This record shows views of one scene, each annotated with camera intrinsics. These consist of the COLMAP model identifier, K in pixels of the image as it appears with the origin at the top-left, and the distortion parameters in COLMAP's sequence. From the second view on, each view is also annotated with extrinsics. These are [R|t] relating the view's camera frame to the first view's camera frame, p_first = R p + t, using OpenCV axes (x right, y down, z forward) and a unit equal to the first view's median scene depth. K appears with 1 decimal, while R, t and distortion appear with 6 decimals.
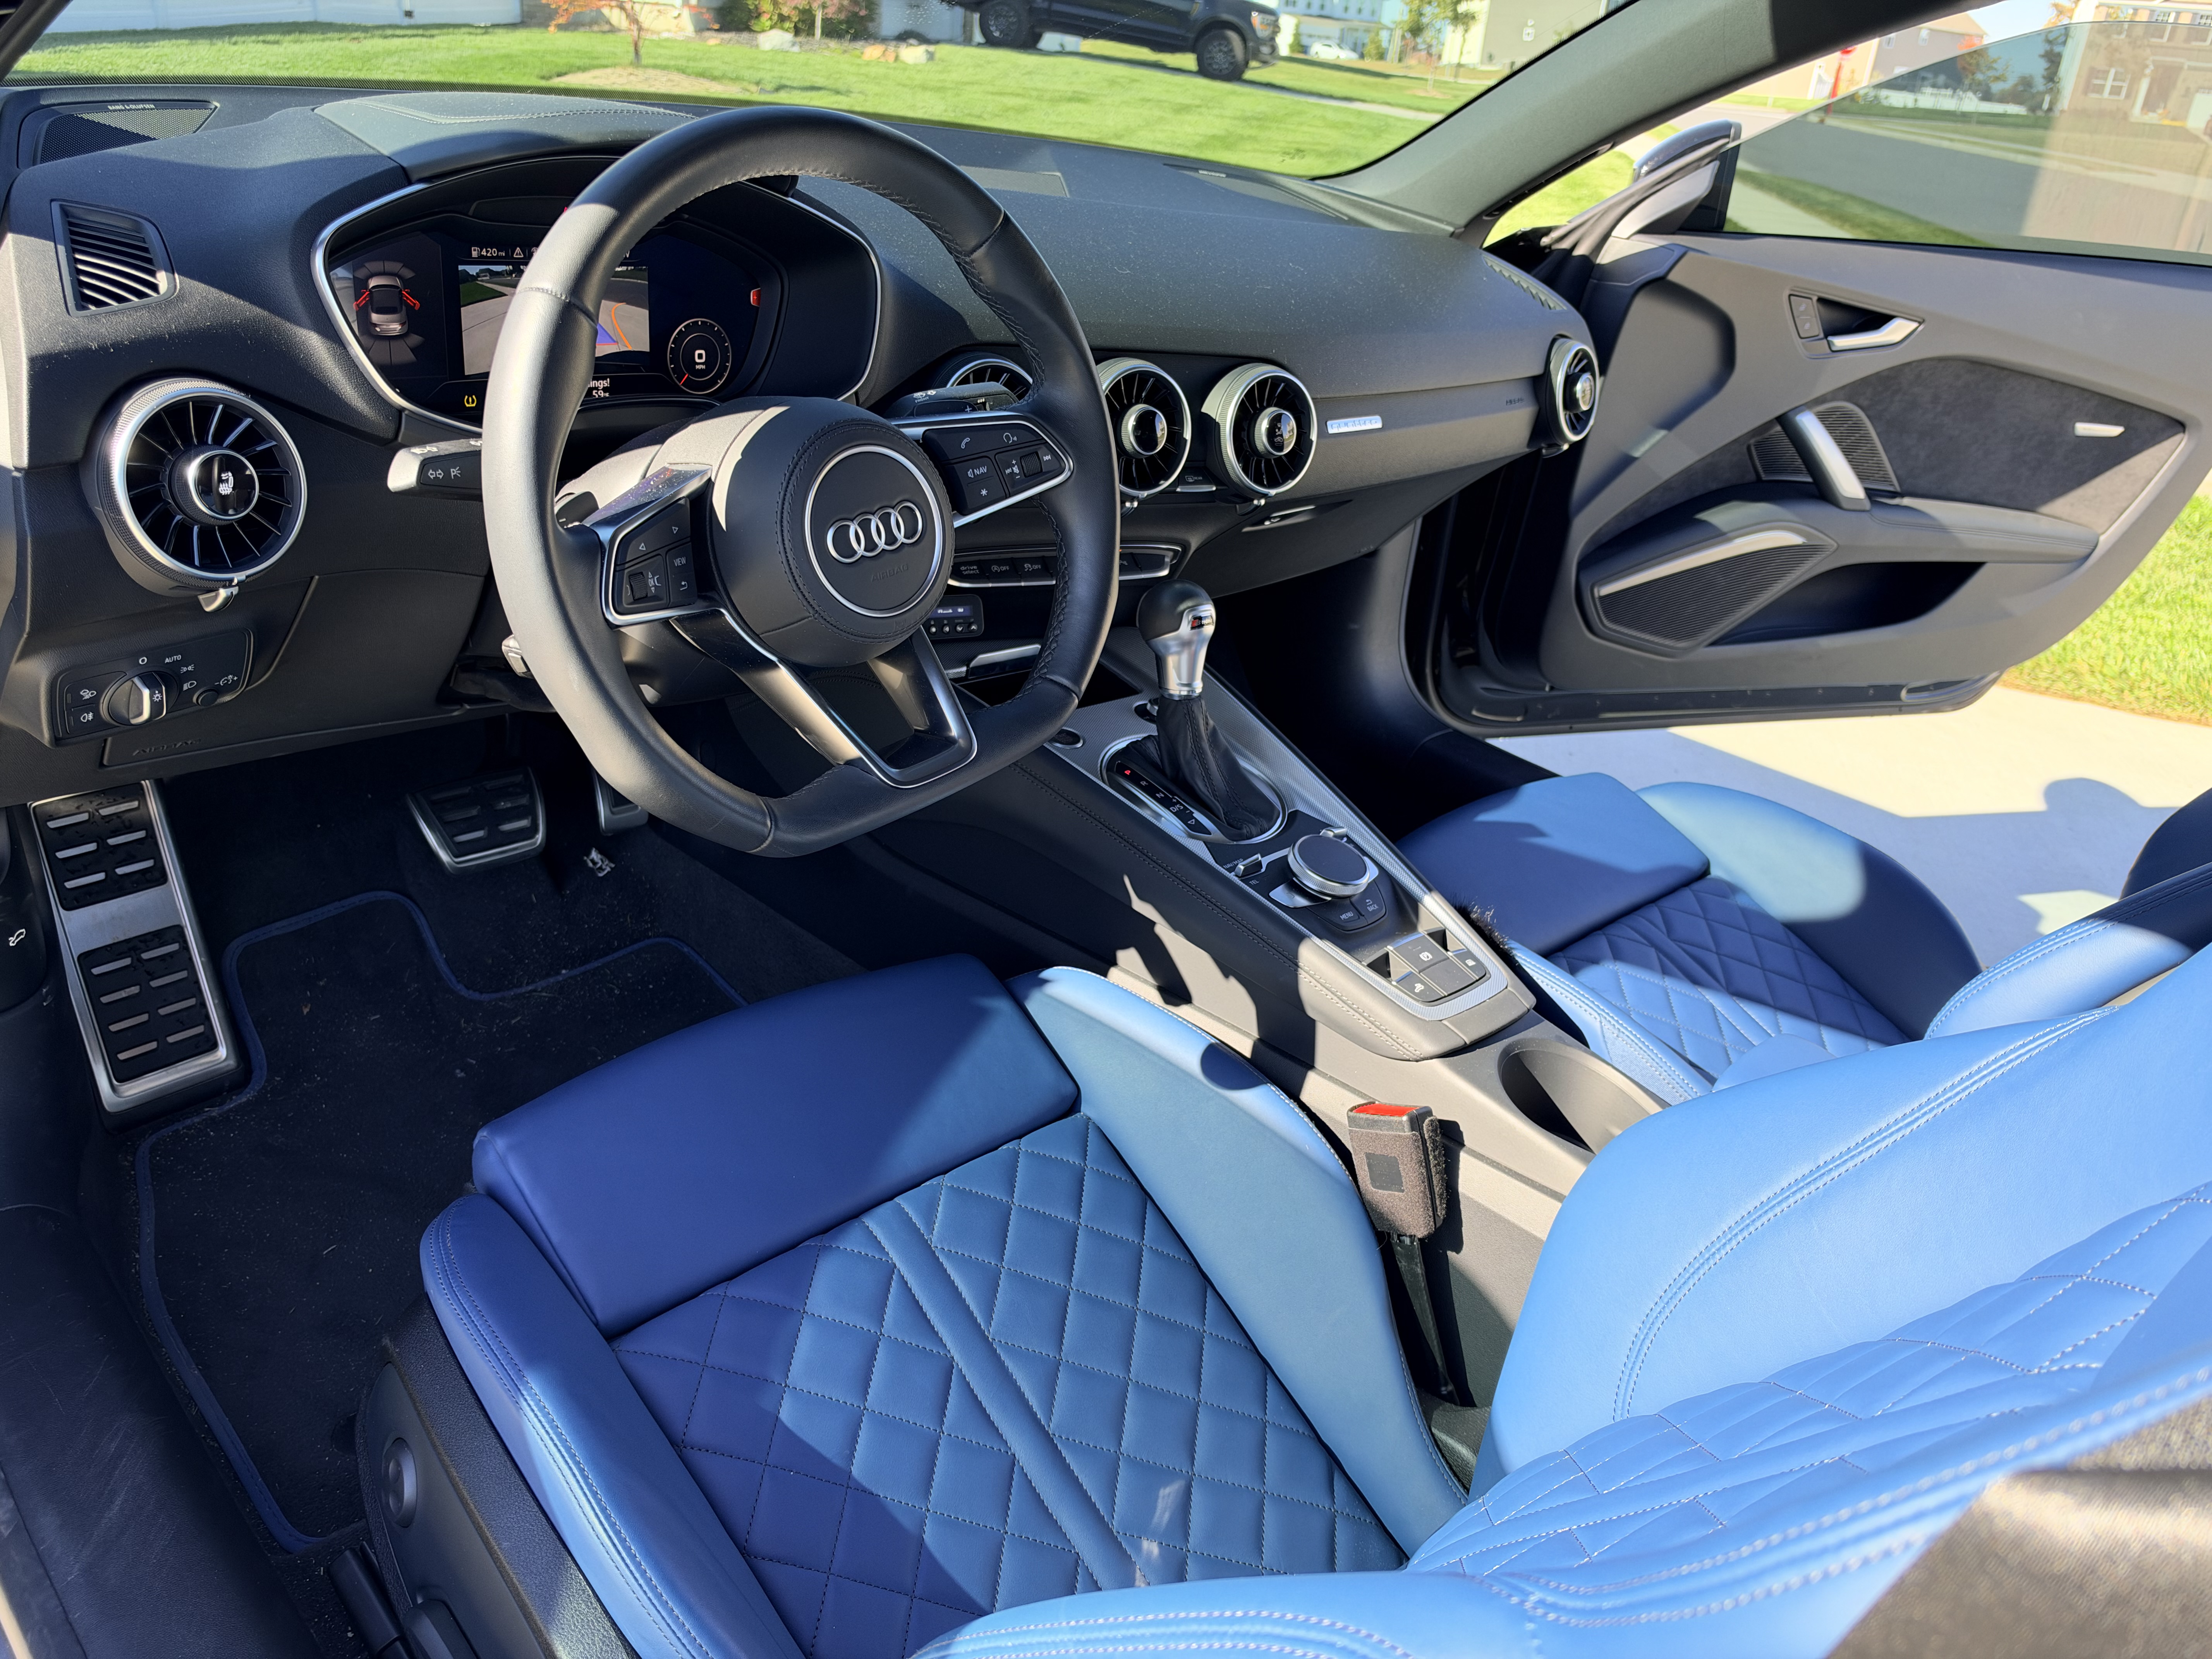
lens RADIAL K [[1505.5, 0, 1101.9], [0, 1505.5, 828.8], [0, 0, 1]] dist [0.137214, -0.251142]
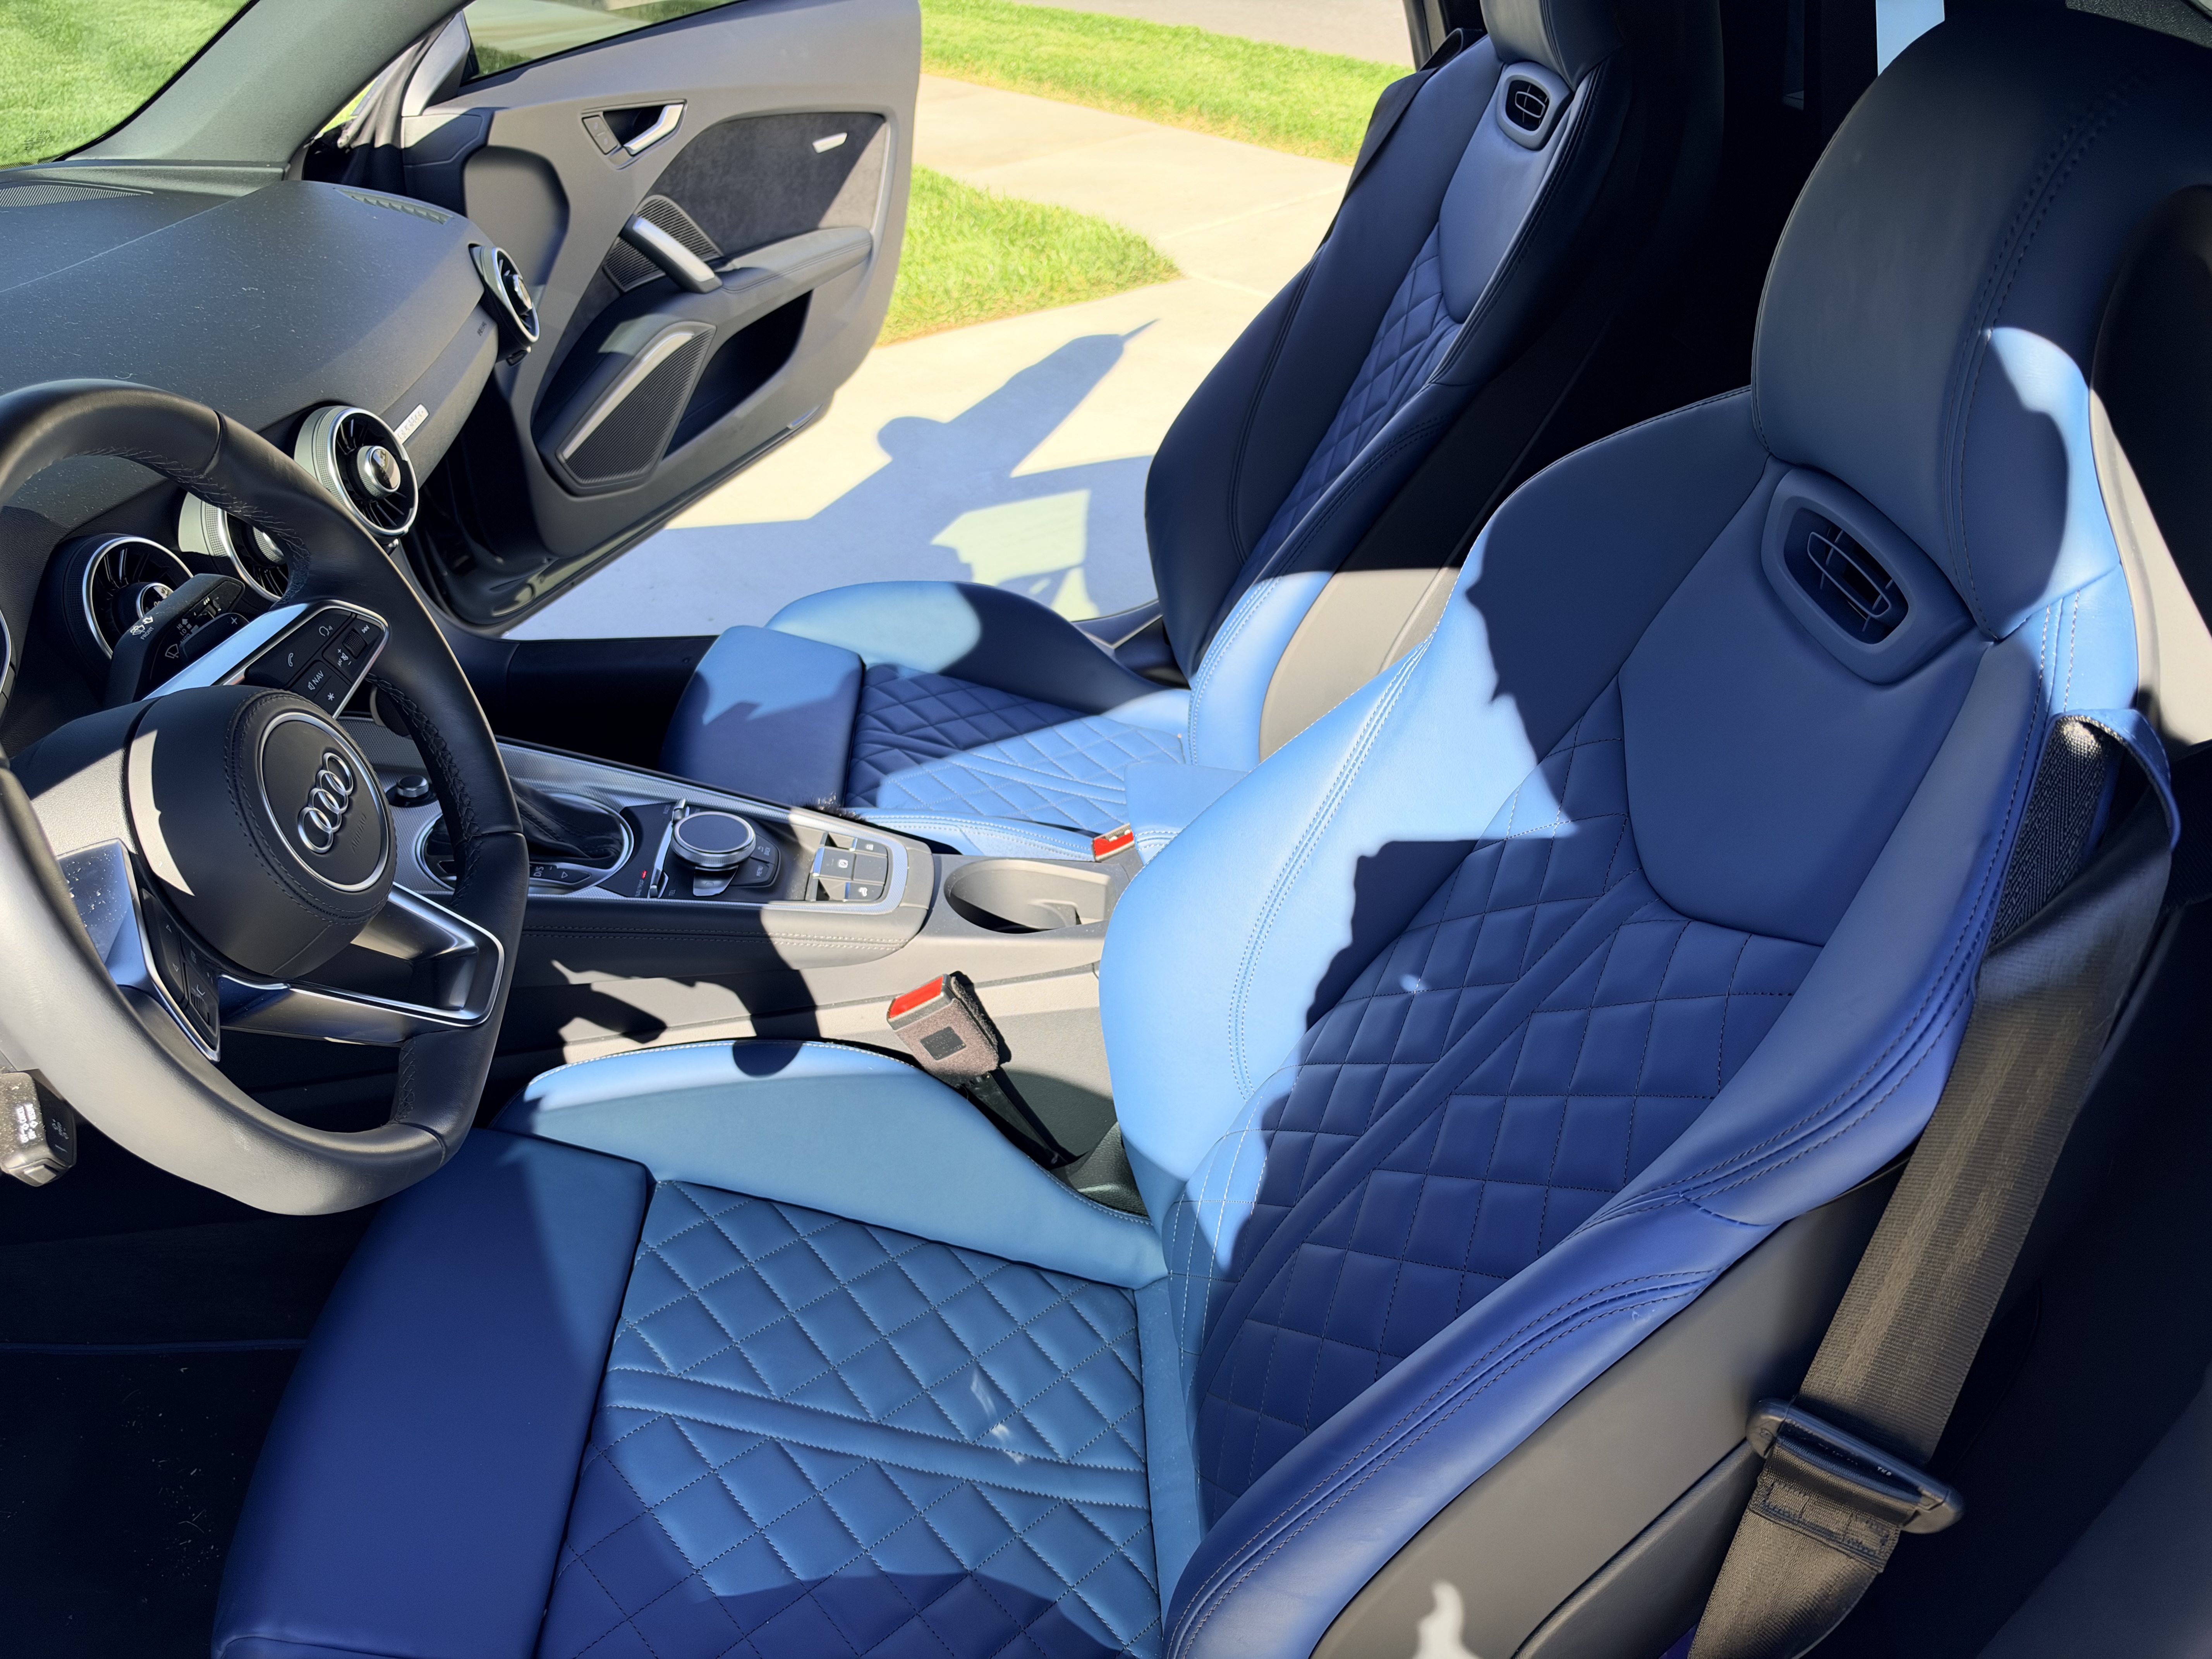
lens RADIAL K [[1505.5, 0, 1101.9], [0, 1505.5, 828.8], [0, 0, 1]] dist [0.137214, -0.251142]
pose [[0.661408, -0.524300, 0.536330, -0.220831], [0.445043, 0.849936, 0.282039, -0.152183], [-0.603719, 0.052147, 0.795490, 0.008913]]
